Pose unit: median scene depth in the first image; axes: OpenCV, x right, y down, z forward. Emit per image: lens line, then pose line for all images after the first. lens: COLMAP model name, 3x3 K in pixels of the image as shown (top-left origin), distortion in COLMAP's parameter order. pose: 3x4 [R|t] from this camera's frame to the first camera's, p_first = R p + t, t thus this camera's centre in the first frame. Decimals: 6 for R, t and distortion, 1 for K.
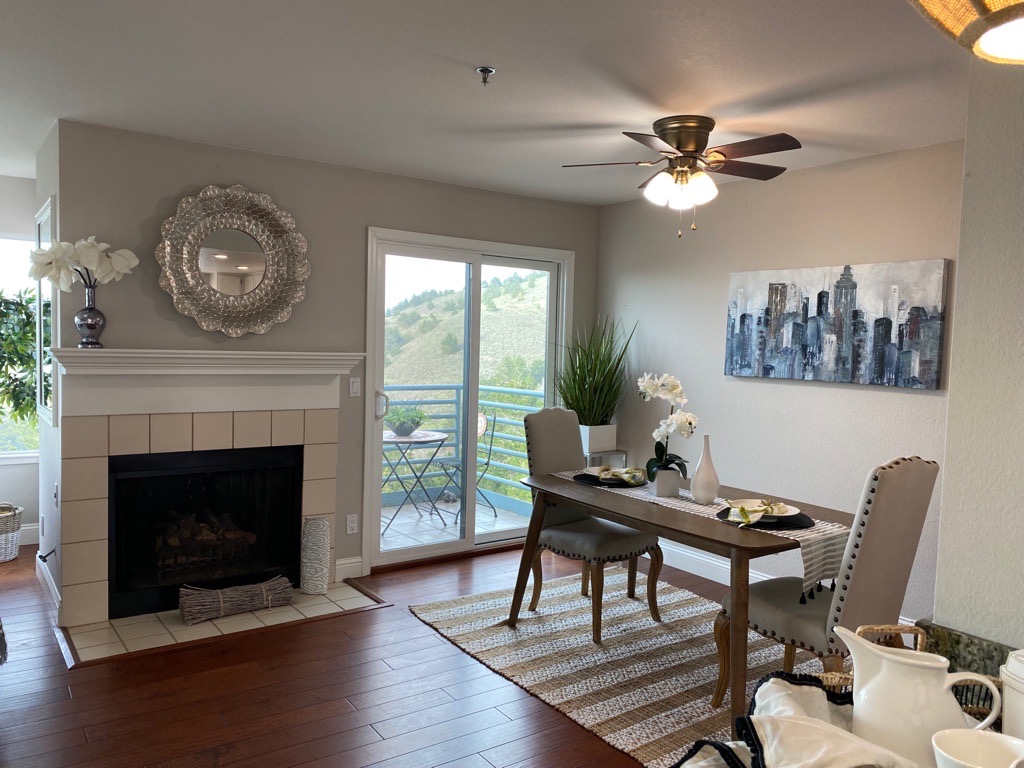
lens RADIAL K [[774.8, 0, 512.0], [0, 774.8, 387.4], [0, 0, 1]] dist [0.029138, -0.006325]
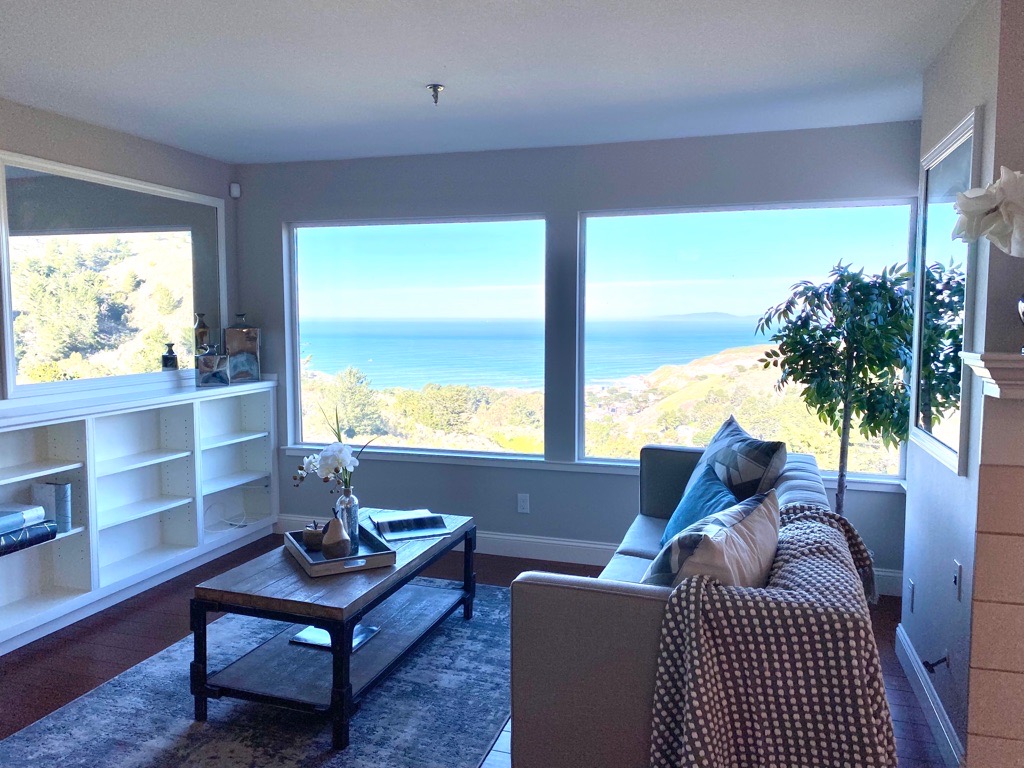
lens RADIAL K [[774.8, 0, 516.5], [0, 774.8, 384.6], [0, 0, 1]] dist [0.029138, -0.006325]
pose [[0.607383, 0.043735, -0.793205, -0.306040], [-0.028263, 0.999041, 0.033442, -0.034787], [0.793906, 0.002107, 0.608036, 0.329425]]
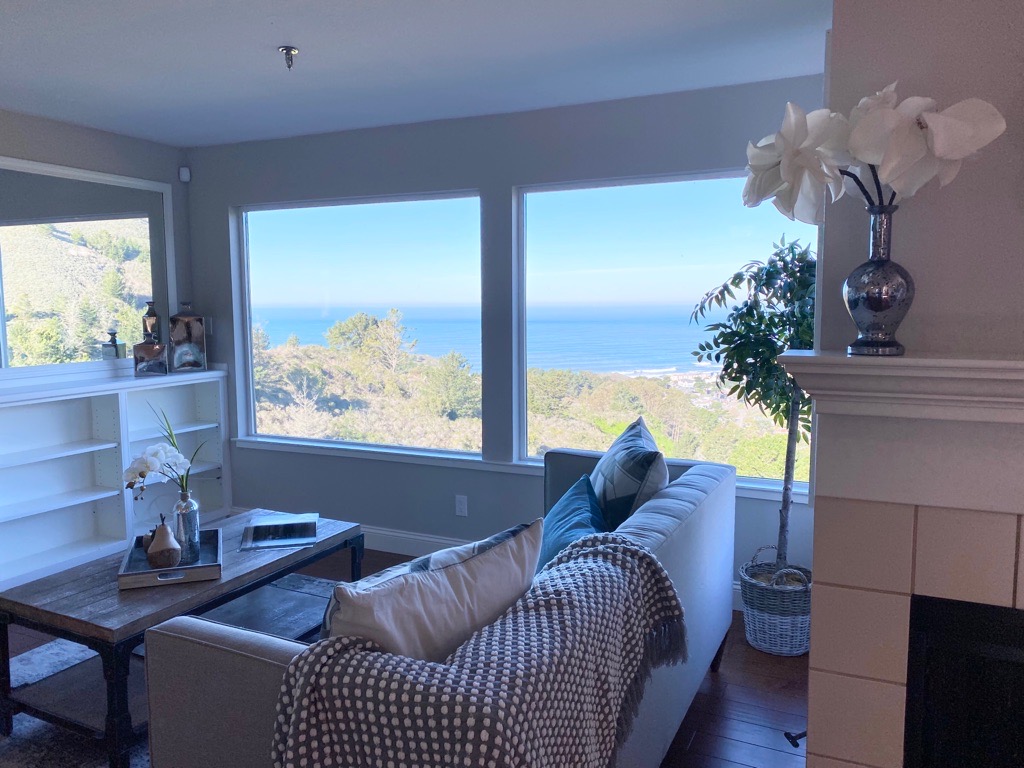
lens RADIAL K [[774.8, 0, 509.2], [0, 774.8, 381.9], [0, 0, 1]] dist [0.029138, -0.006325]
pose [[0.486682, 0.062357, -0.871351, -0.252274], [-0.030666, 0.998054, 0.054296, -0.050580], [0.873041, 0.000296, 0.487647, 0.592450]]
